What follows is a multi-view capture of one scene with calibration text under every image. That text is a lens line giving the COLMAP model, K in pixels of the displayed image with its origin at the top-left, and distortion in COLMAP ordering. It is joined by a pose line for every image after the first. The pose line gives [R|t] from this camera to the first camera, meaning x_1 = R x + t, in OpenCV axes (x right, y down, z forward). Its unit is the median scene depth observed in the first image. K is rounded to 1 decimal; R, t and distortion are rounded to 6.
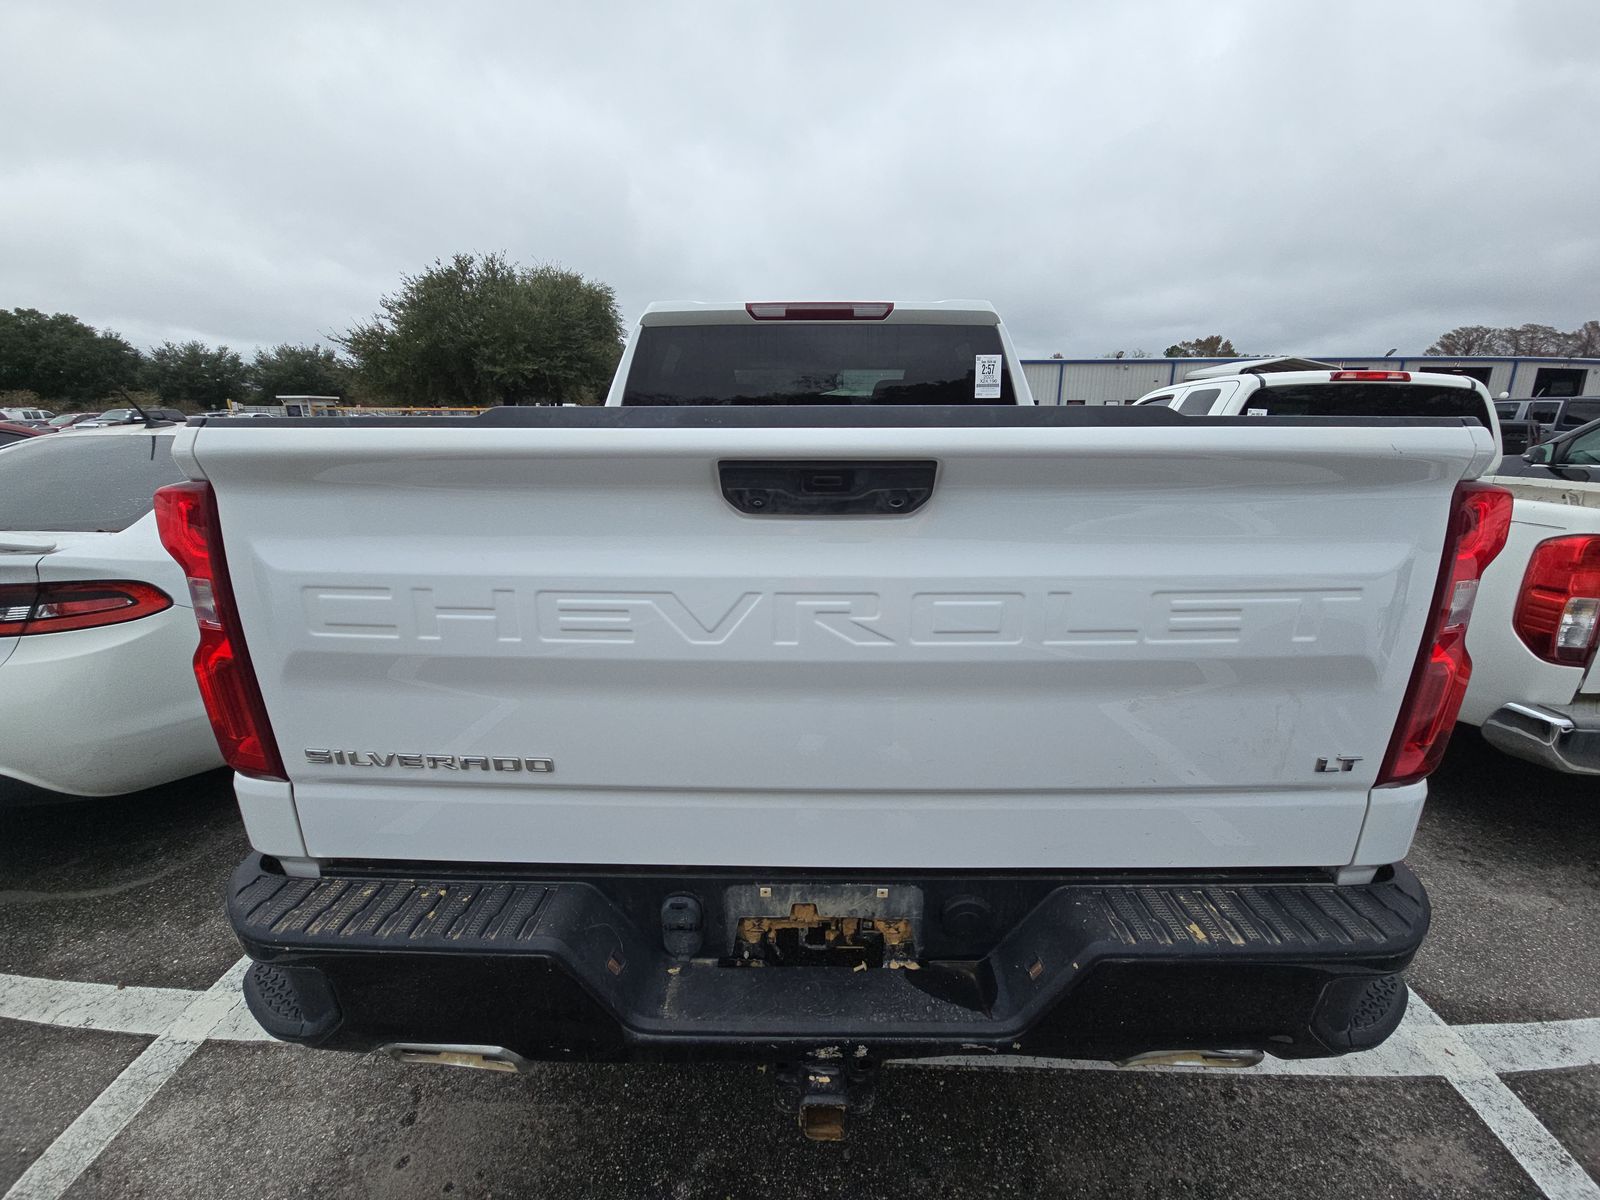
lens RADIAL K [[650.8, 0, 800.0], [0, 650.8, 600.0], [0, 0, 1]] dist [0.033575, -0.024003]
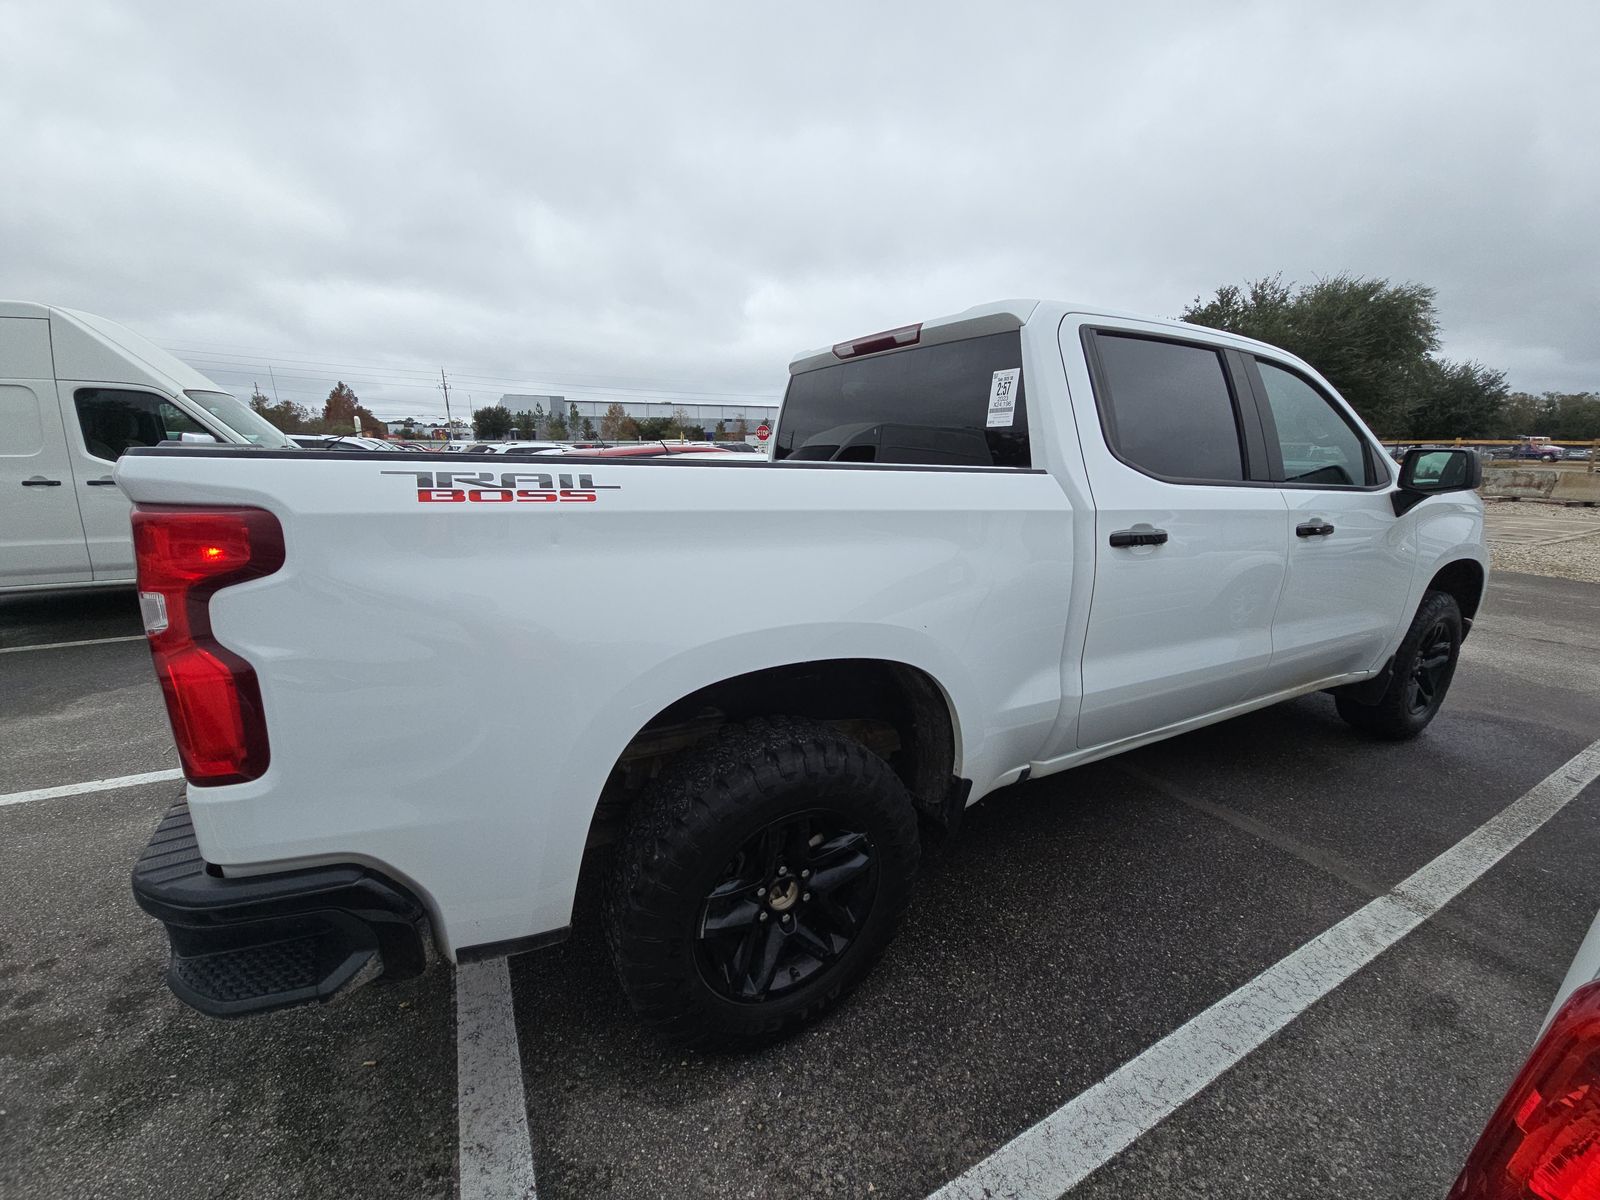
lens RADIAL K [[650.8, 0, 800.0], [0, 650.8, 600.0], [0, 0, 1]] dist [0.033575, -0.024003]
pose [[0.499913, 0.193611, -0.844157, 0.848831], [-0.237414, 0.967991, 0.081415, -0.124432], [0.832899, 0.159714, 0.529877, 0.448507]]
